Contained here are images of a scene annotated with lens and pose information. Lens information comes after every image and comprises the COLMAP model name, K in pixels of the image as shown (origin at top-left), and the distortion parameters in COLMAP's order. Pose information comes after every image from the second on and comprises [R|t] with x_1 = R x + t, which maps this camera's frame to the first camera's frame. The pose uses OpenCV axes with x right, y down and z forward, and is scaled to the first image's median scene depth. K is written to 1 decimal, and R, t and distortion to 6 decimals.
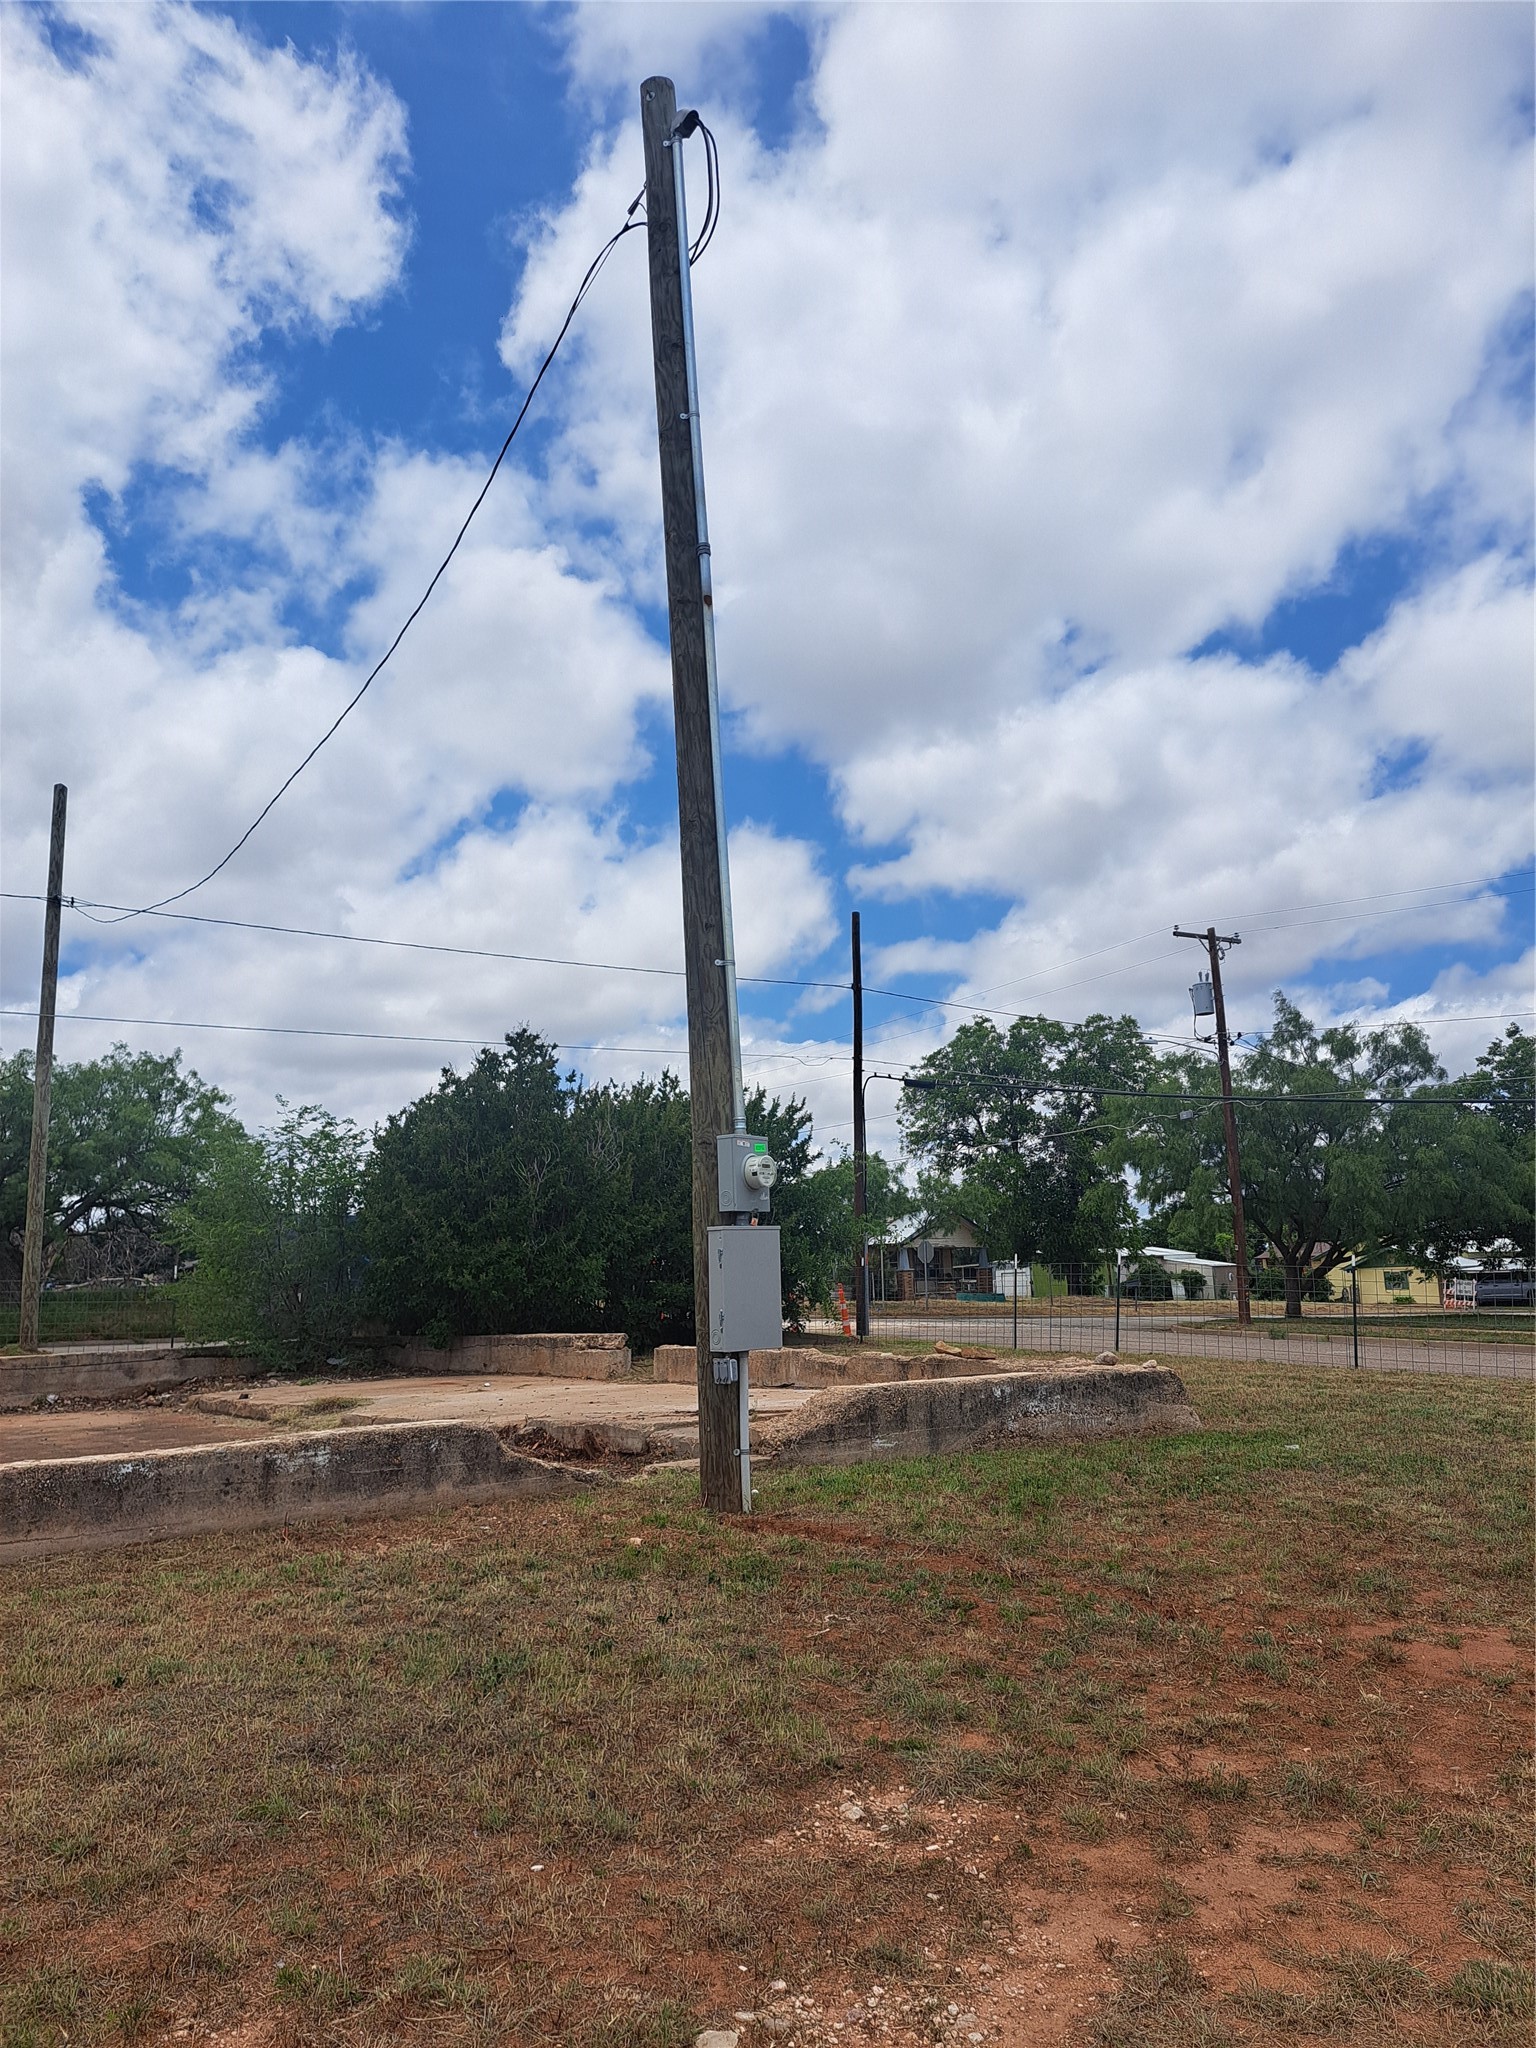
lens RADIAL K [[1503.2, 0, 752.6], [0, 1503.2, 1029.4], [0, 0, 1]] dist [0.064601, -0.068957]
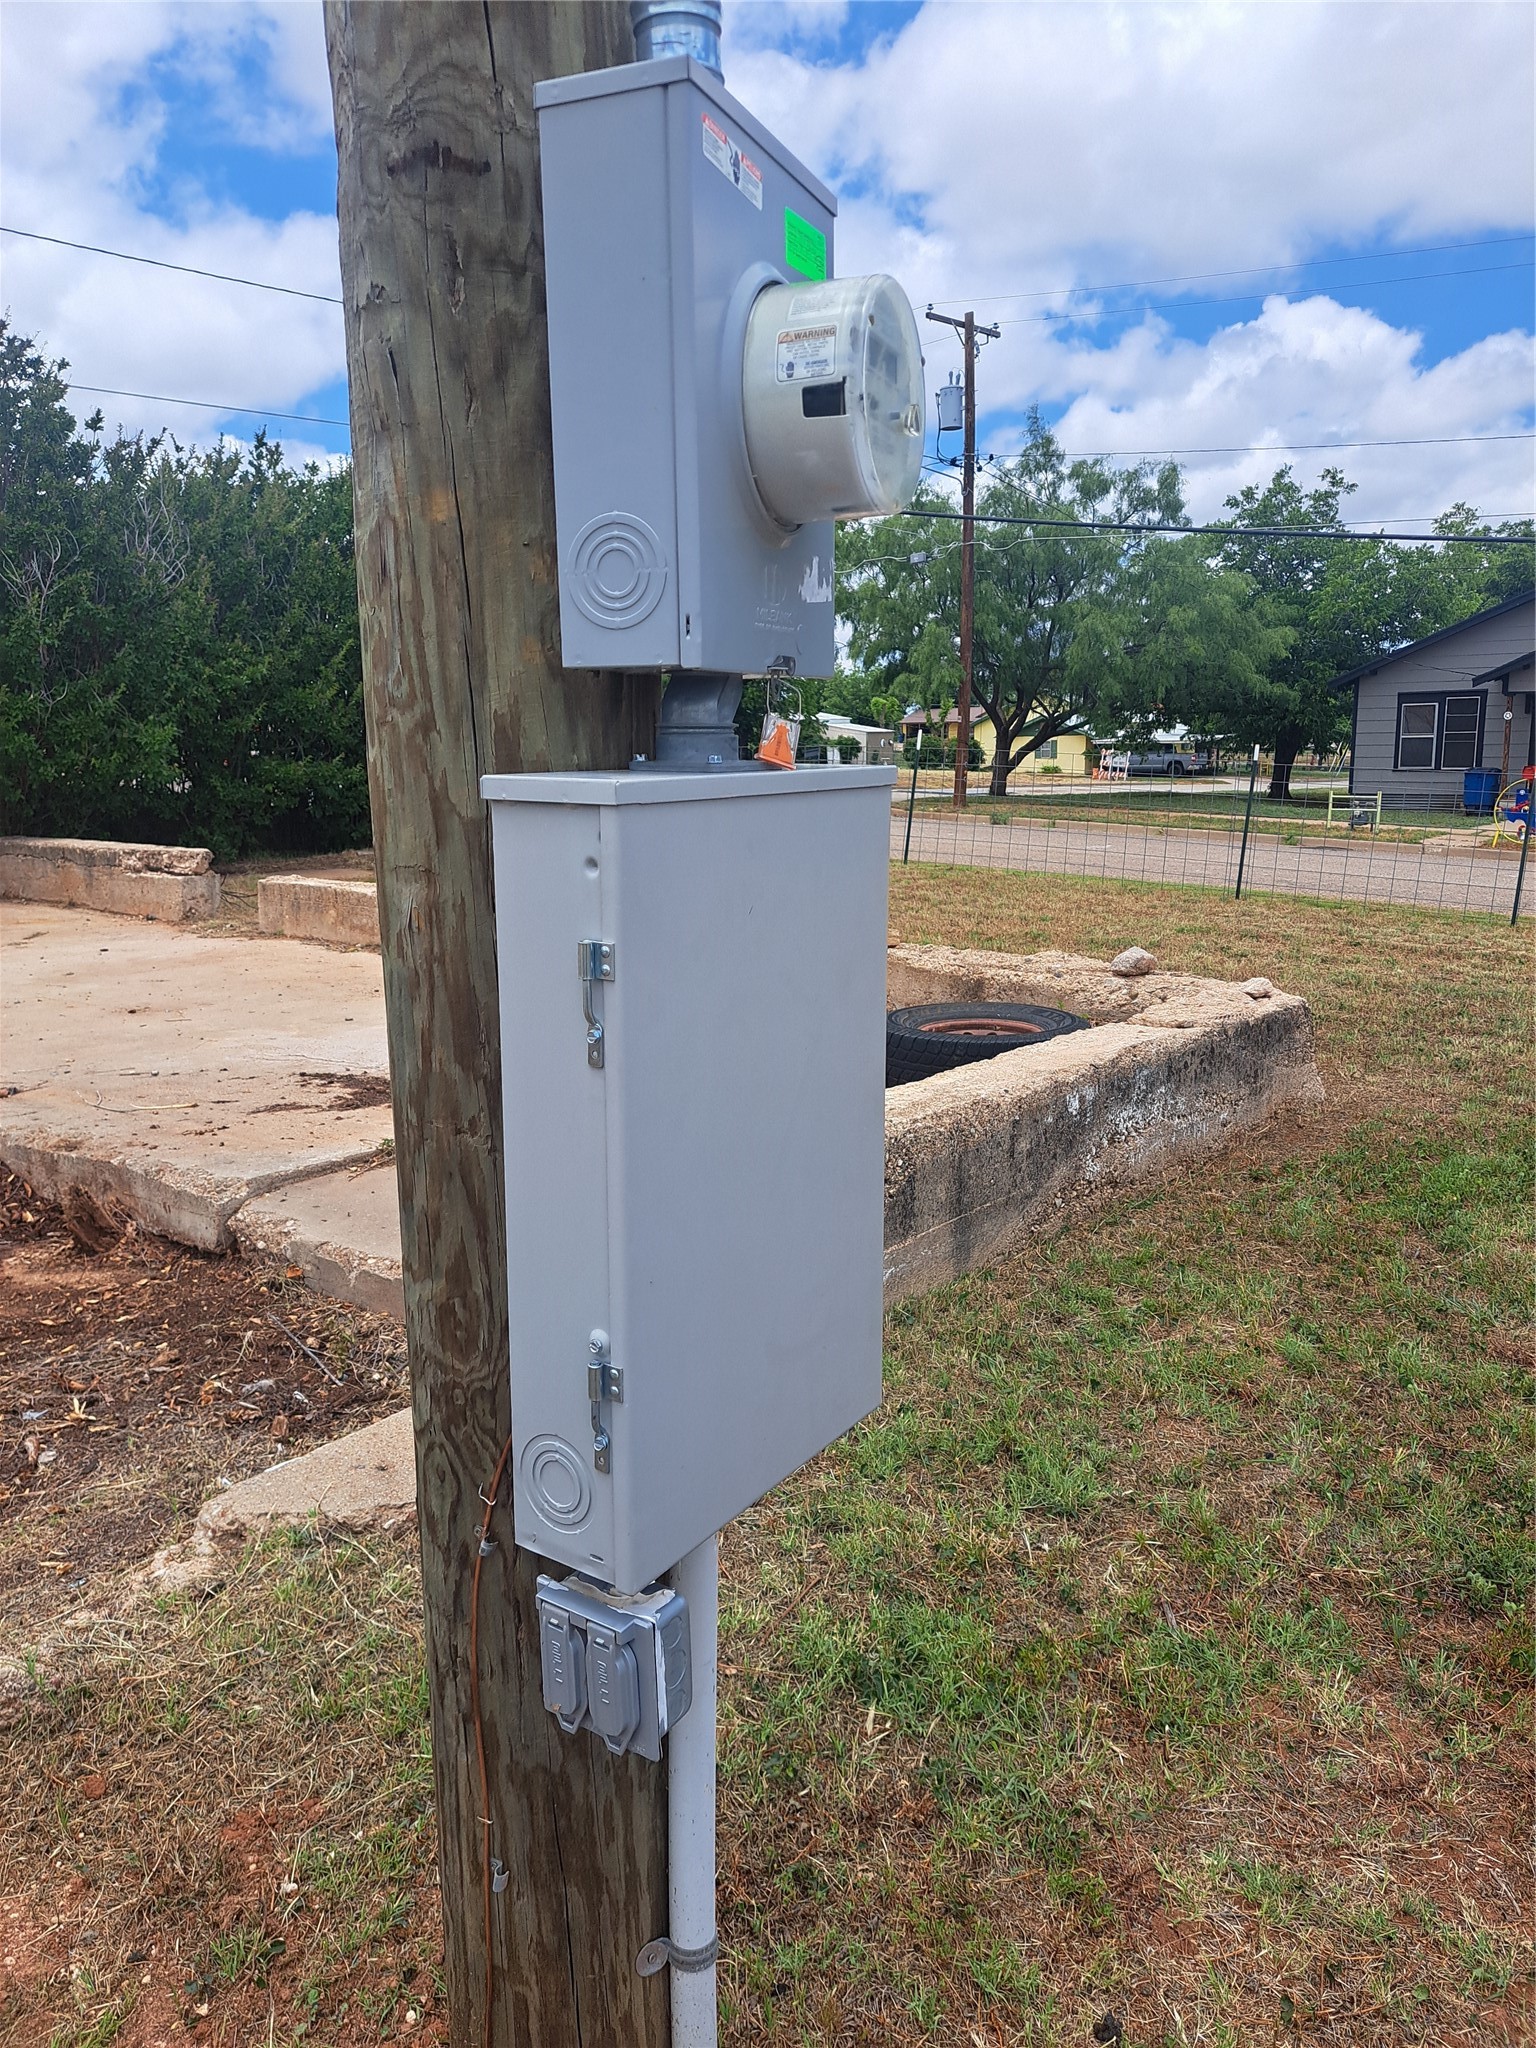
lens RADIAL K [[1503.2, 0, 750.6], [0, 1503.2, 1015.3], [0, 0, 1]] dist [0.064601, -0.068957]
pose [[0.971080, -0.021030, 0.237825, -0.012832], [-0.061513, 0.940448, 0.334326, 0.032342], [-0.230693, -0.339287, 0.911957, 0.266453]]
